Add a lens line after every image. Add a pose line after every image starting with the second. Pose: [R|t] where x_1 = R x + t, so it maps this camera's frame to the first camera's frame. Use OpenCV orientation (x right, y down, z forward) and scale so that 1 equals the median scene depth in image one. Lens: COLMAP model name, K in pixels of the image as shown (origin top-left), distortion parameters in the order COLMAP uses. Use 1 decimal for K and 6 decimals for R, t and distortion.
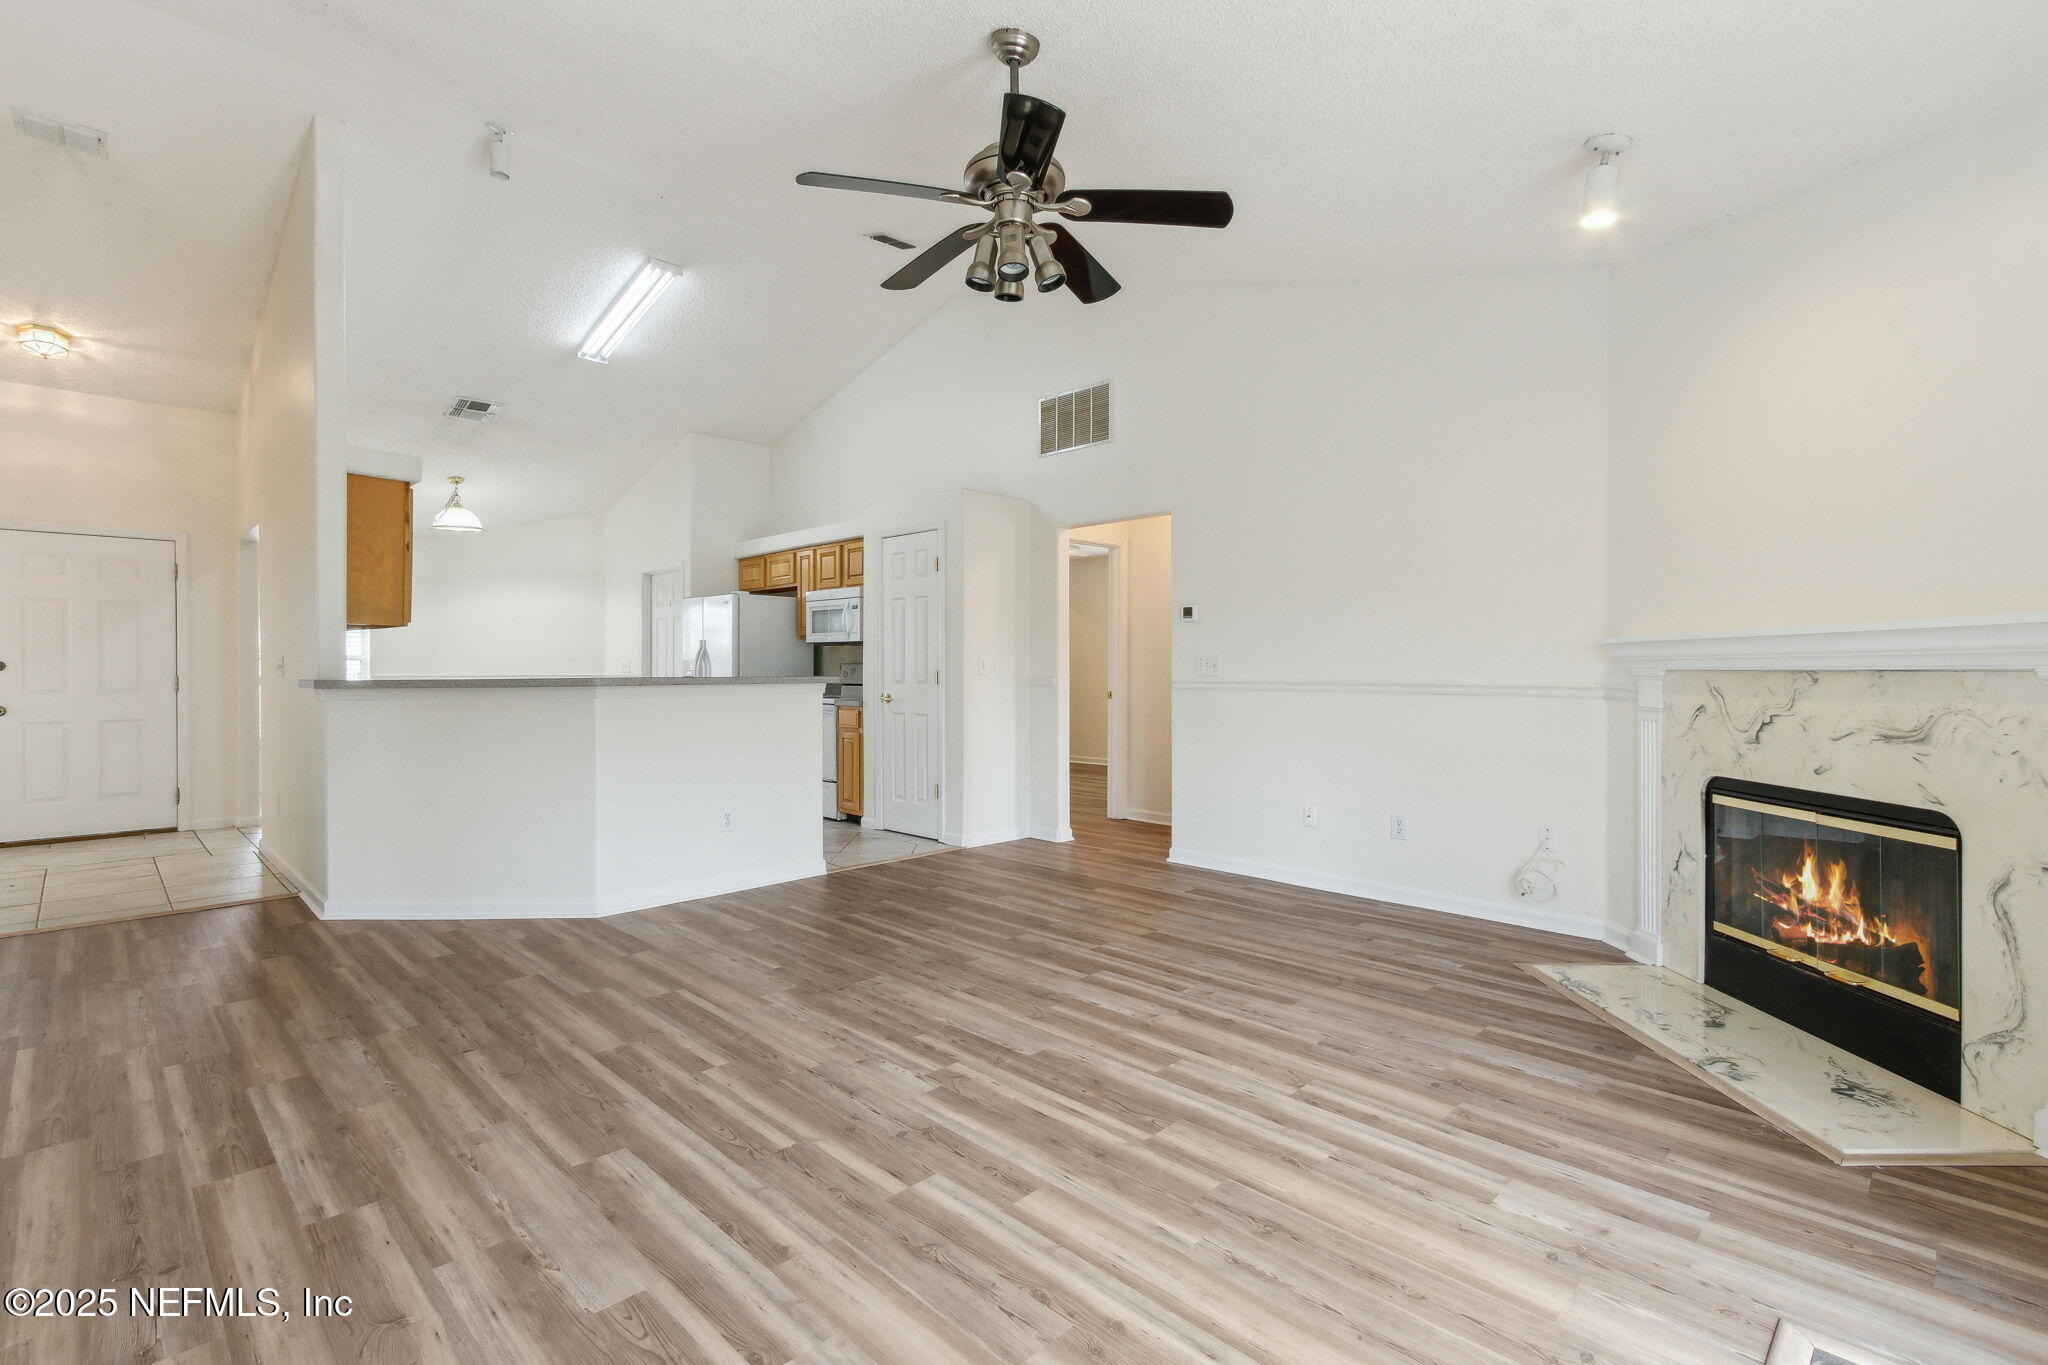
lens RADIAL K [[948.0, 0, 1023.6], [0, 948.0, 671.6], [0, 0, 1]] dist [0.004587, 0.000481]
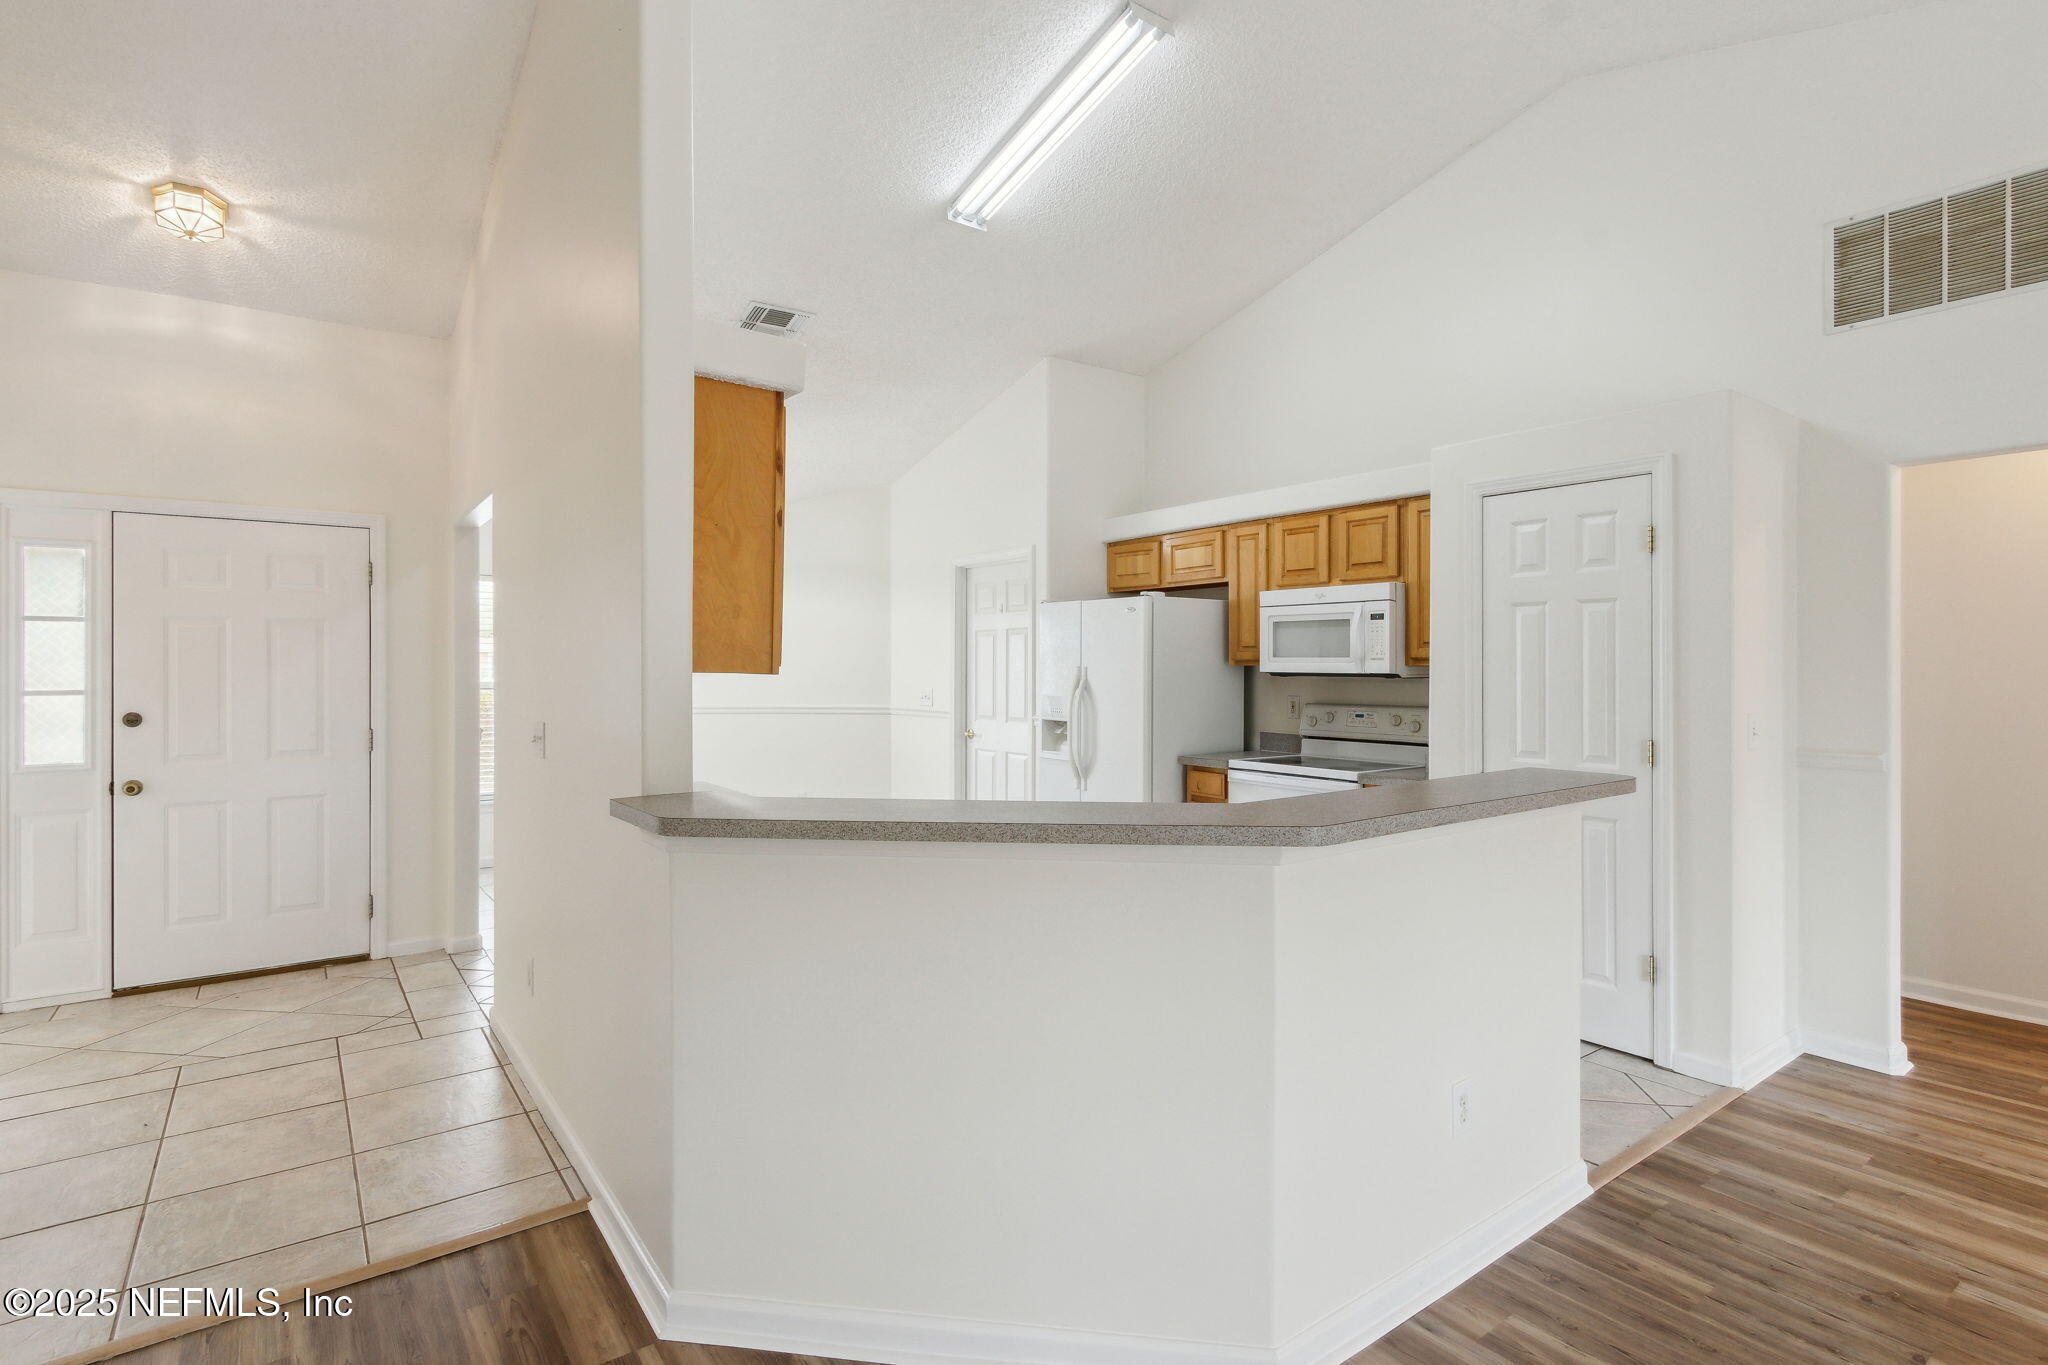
lens RADIAL K [[1014.8, 0, 1023.2], [0, 1014.8, 658.8], [0, 0, 1]] dist [0.000293, -0.000345]
pose [[0.988813, -0.002546, -0.149140, -0.605234], [0.000940, 0.999941, -0.010837, -0.069656], [0.149158, 0.010575, 0.988757, 0.666190]]
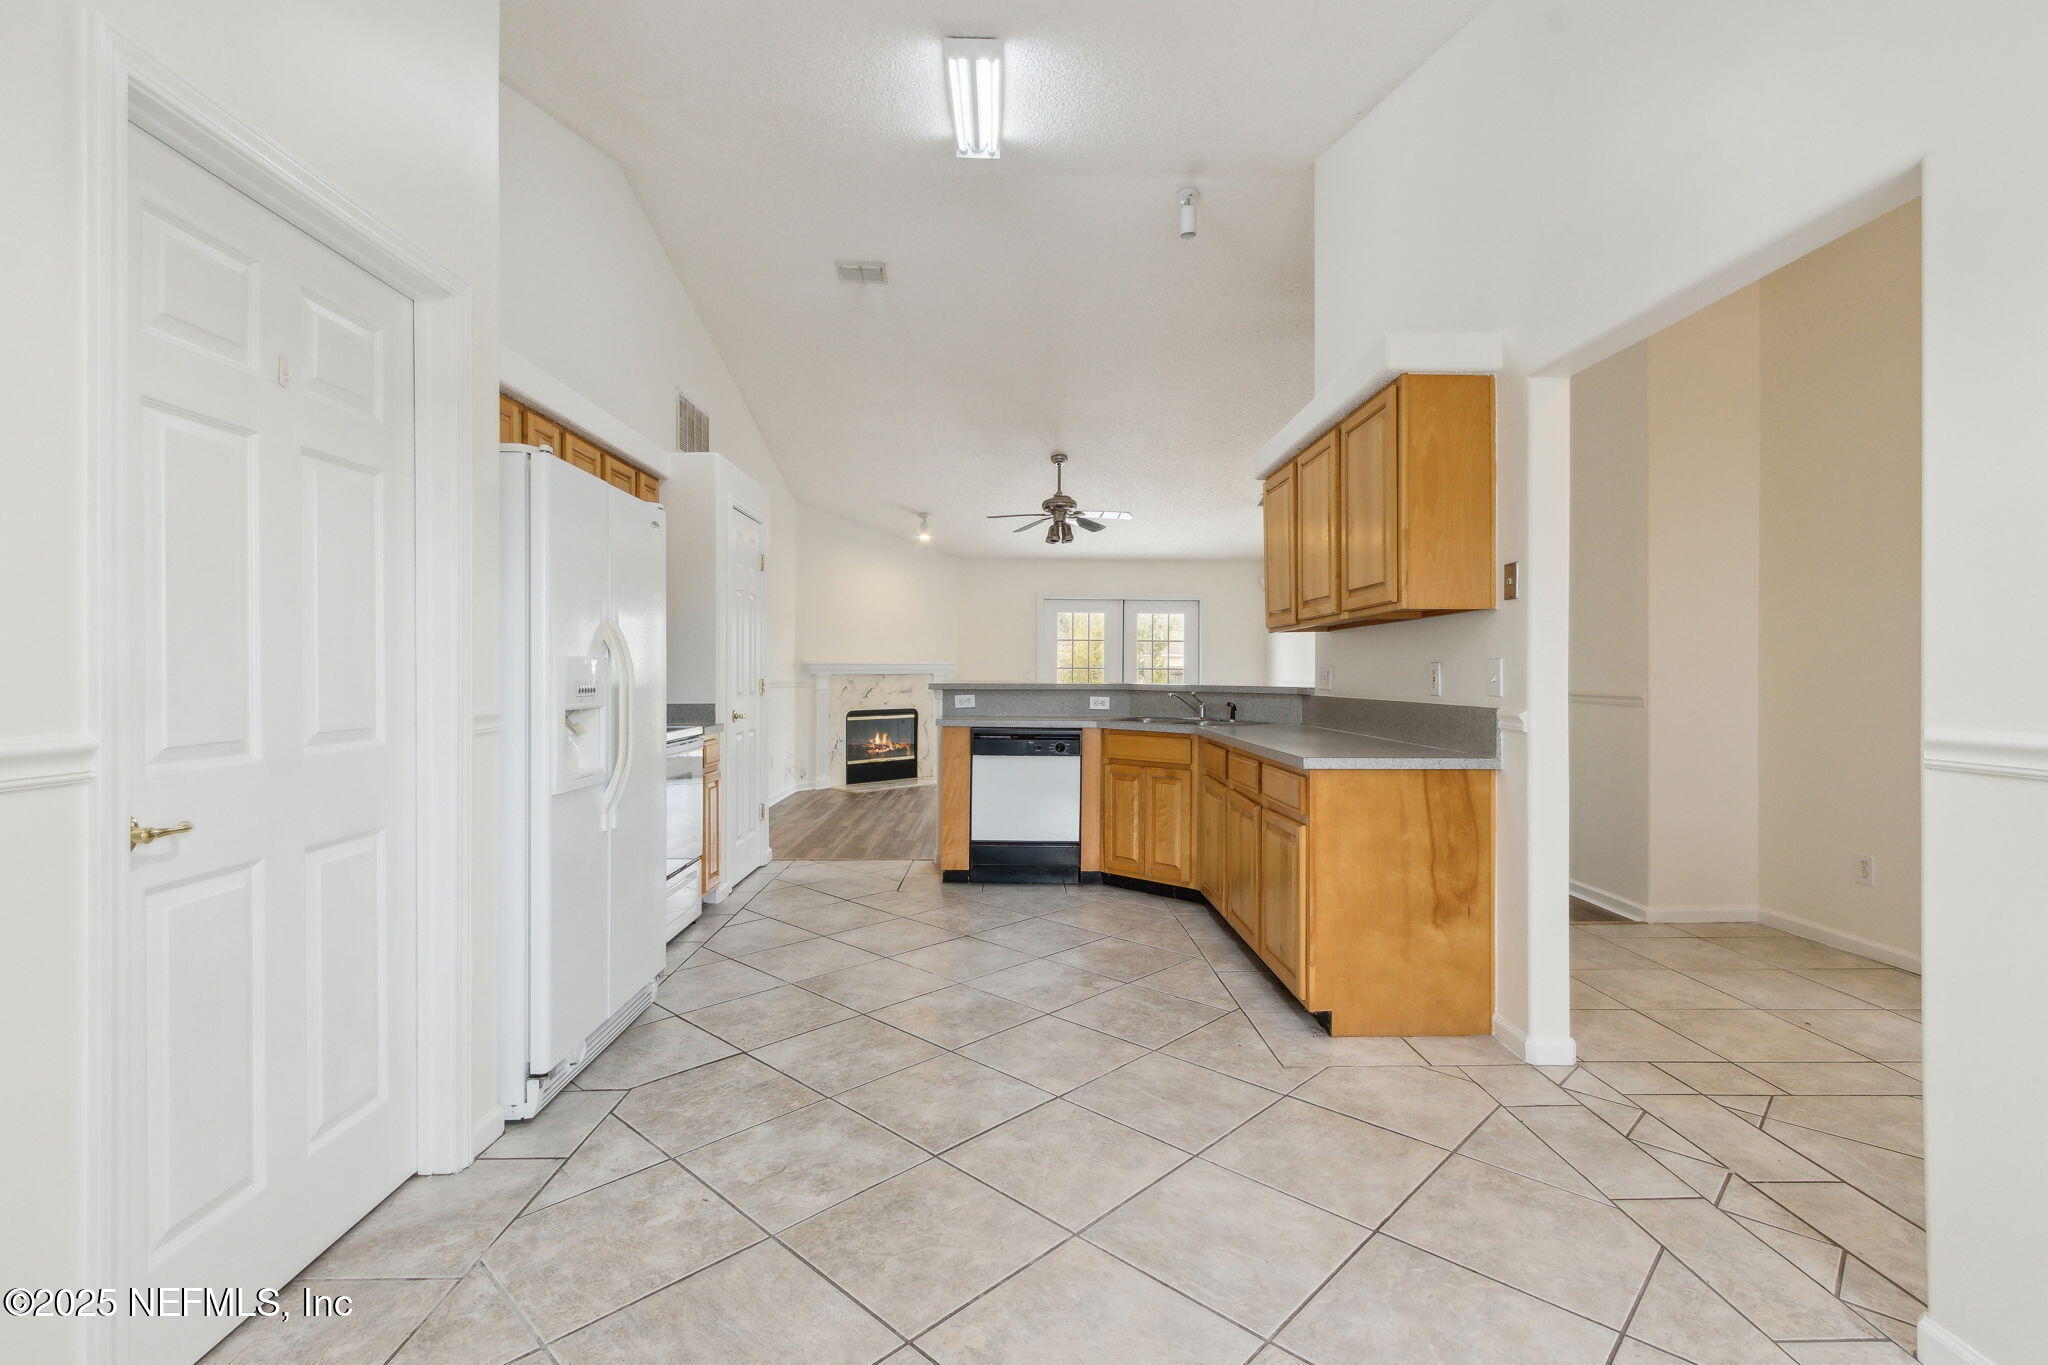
lens RADIAL K [[948.0, 0, 1023.6], [0, 948.0, 671.6], [0, 0, 1]] dist [0.004587, 0.000481]
pose [[-0.724620, -0.001090, 0.689148, -1.543545], [0.003162, 0.999983, 0.004907, -0.021047], [-0.689141, 0.005734, -0.724604, 2.548013]]
